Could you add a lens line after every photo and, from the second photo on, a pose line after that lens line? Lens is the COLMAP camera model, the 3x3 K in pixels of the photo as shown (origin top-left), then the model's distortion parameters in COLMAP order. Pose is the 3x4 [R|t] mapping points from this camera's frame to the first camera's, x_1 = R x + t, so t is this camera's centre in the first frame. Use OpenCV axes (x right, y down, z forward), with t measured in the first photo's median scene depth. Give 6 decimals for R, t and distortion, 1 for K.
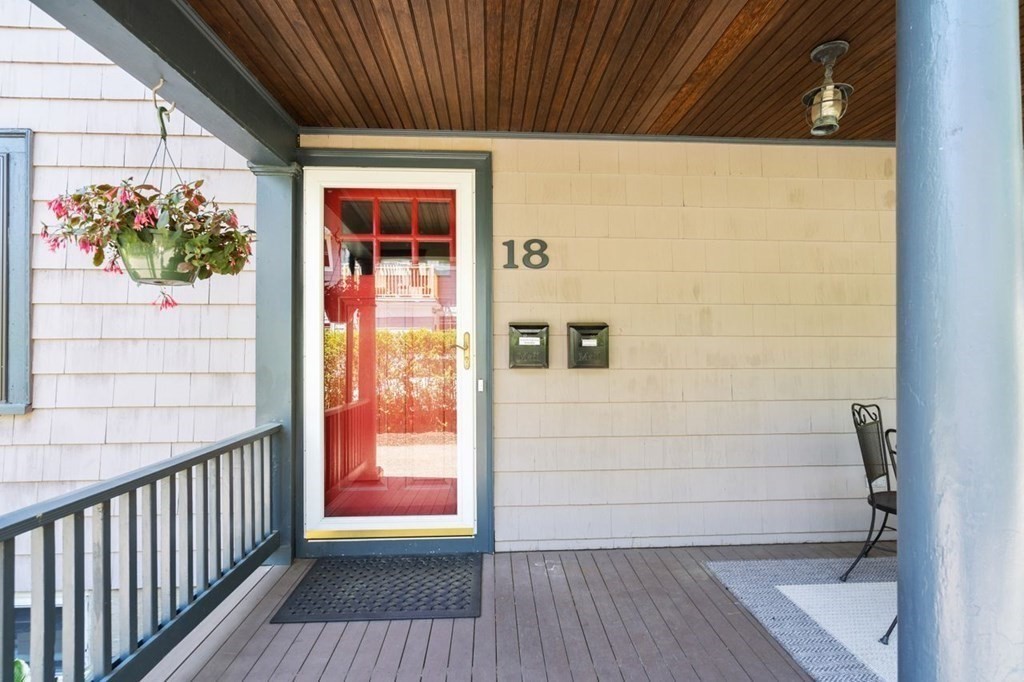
lens RADIAL K [[480.1, 0, 507.4], [0, 480.1, 337.6], [0, 0, 1]] dist [-0.001123, 0.000650]
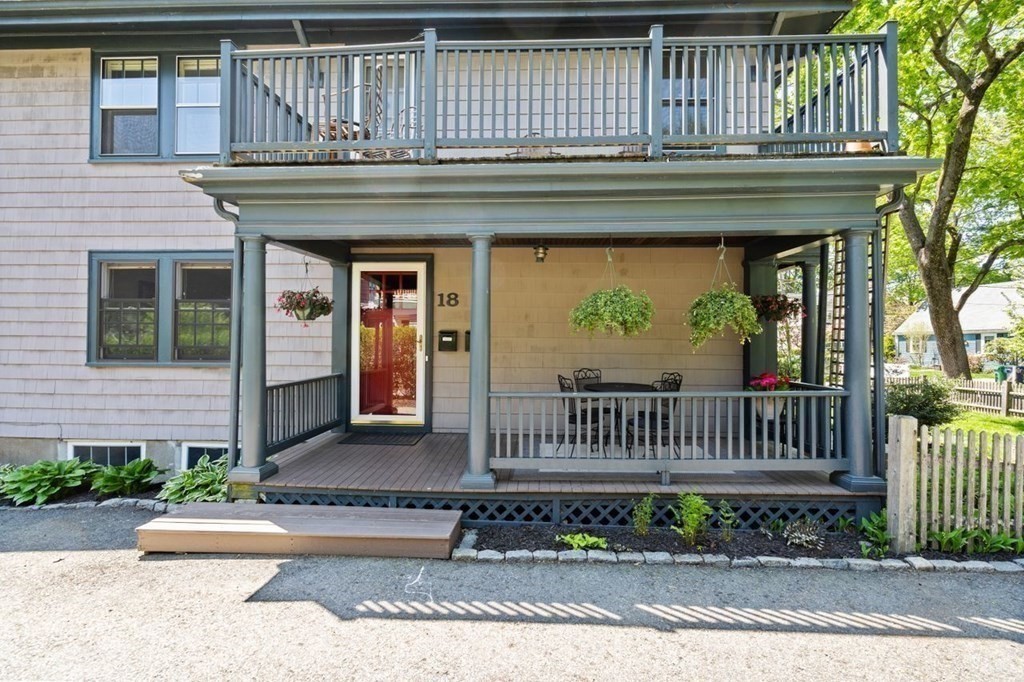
lens RADIAL K [[480.1, 0, 507.4], [0, 480.1, 337.6], [0, 0, 1]] dist [-0.001123, 0.000650]
pose [[0.993140, 0.008626, -0.116615, 0.580731], [-0.008716, 0.999962, -0.000260, -0.001233], [0.116608, 0.001275, 0.993177, -1.188999]]
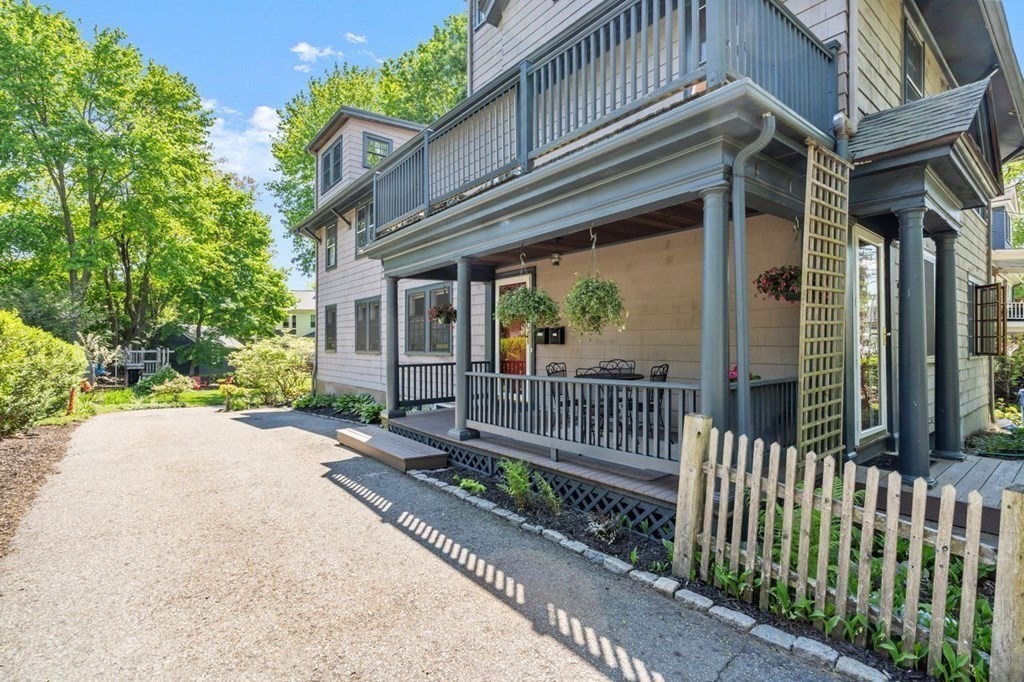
lens RADIAL K [[480.1, 0, 507.4], [0, 480.1, 337.6], [0, 0, 1]] dist [-0.001123, 0.000650]
pose [[0.554003, -0.008621, -0.832470, 2.224354], [0.011089, 0.999934, -0.002975, 0.031037], [0.832441, -0.007583, 0.554062, -0.685168]]
